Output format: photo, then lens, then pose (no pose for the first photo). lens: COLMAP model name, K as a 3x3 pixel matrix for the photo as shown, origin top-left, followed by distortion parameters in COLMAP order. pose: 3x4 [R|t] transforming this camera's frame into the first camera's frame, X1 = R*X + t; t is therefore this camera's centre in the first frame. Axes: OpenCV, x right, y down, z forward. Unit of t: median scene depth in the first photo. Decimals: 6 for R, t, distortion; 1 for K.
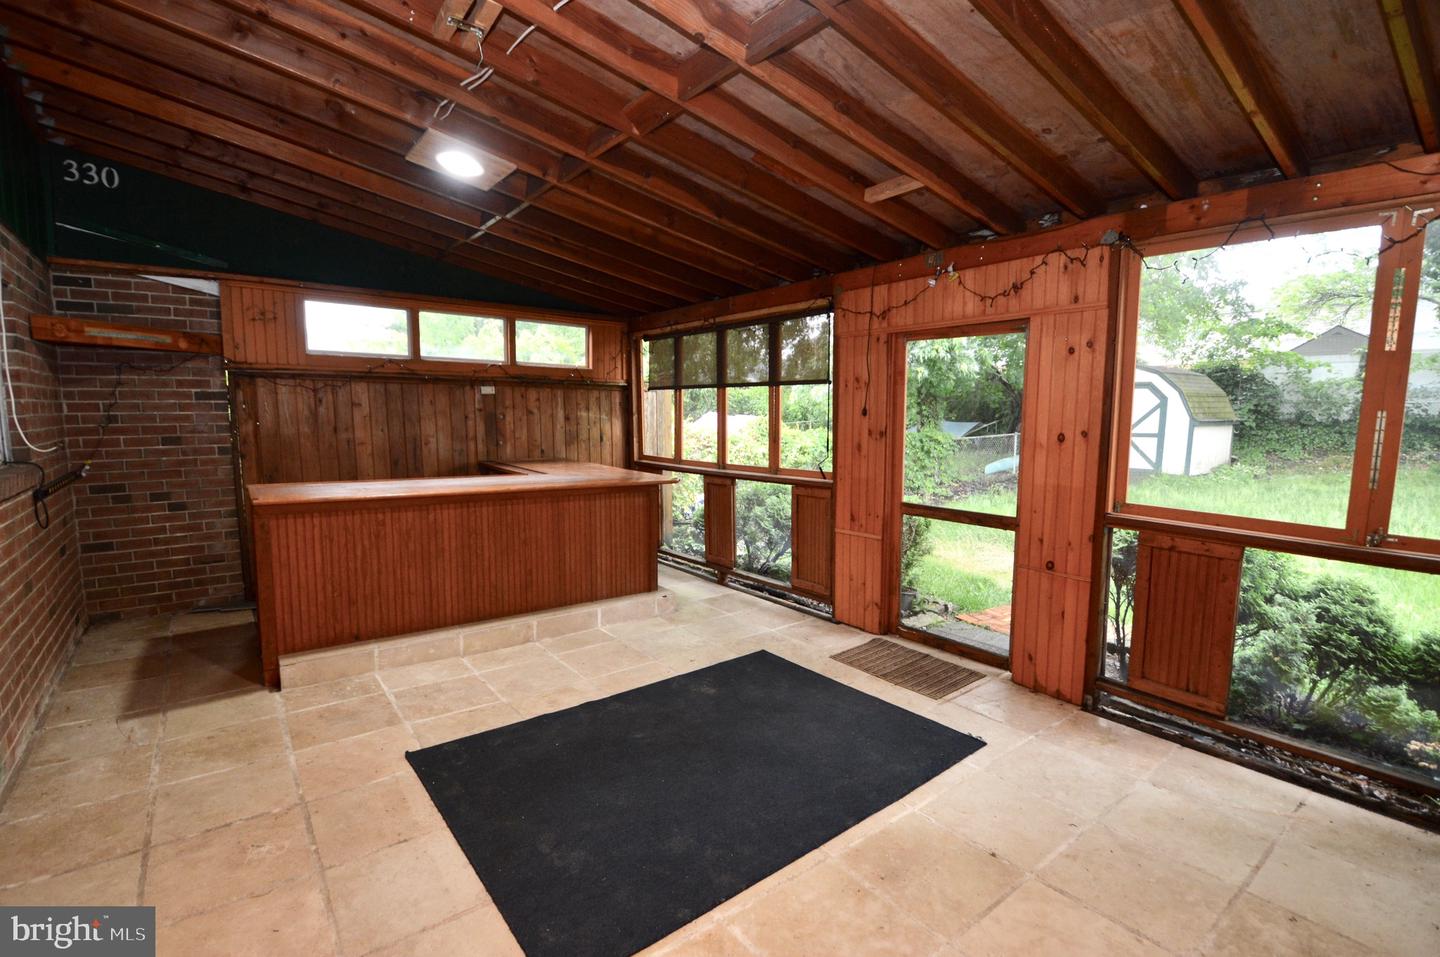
lens RADIAL K [[658.1, 0, 718.2], [0, 658.1, 481.8], [0, 0, 1]] dist [0.001631, -0.011643]
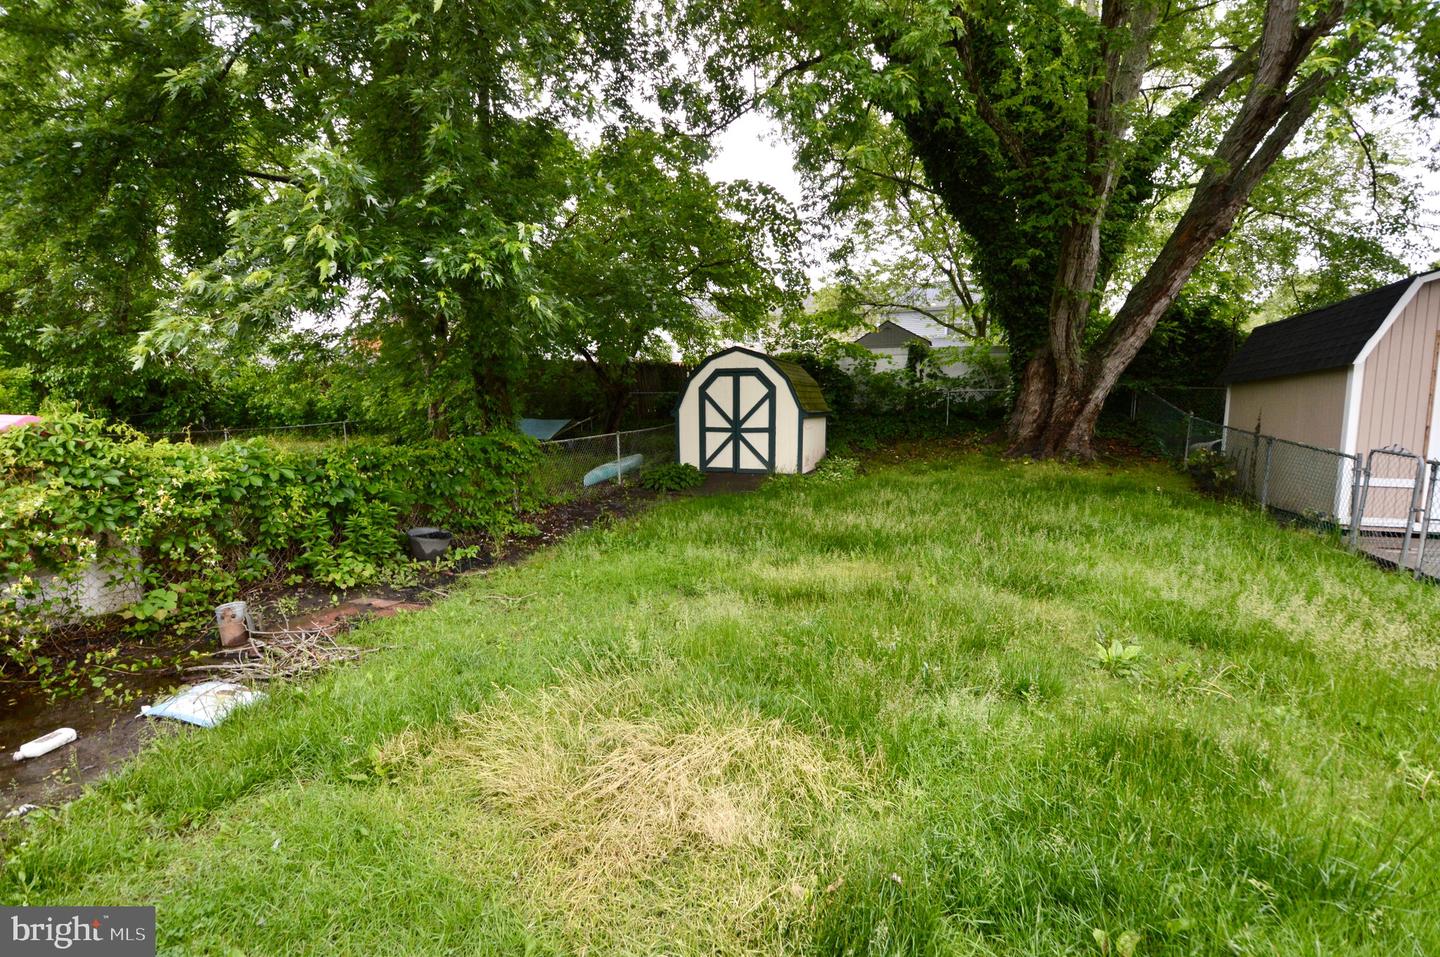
lens RADIAL K [[658.1, 0, 720.2], [0, 658.1, 483.0], [0, 0, 1]] dist [0.001631, -0.011643]
pose [[0.827507, -0.074343, 0.556512, 0.123933], [0.072518, 0.997045, 0.025361, -0.026879], [-0.556753, 0.019371, 0.830452, 0.309173]]
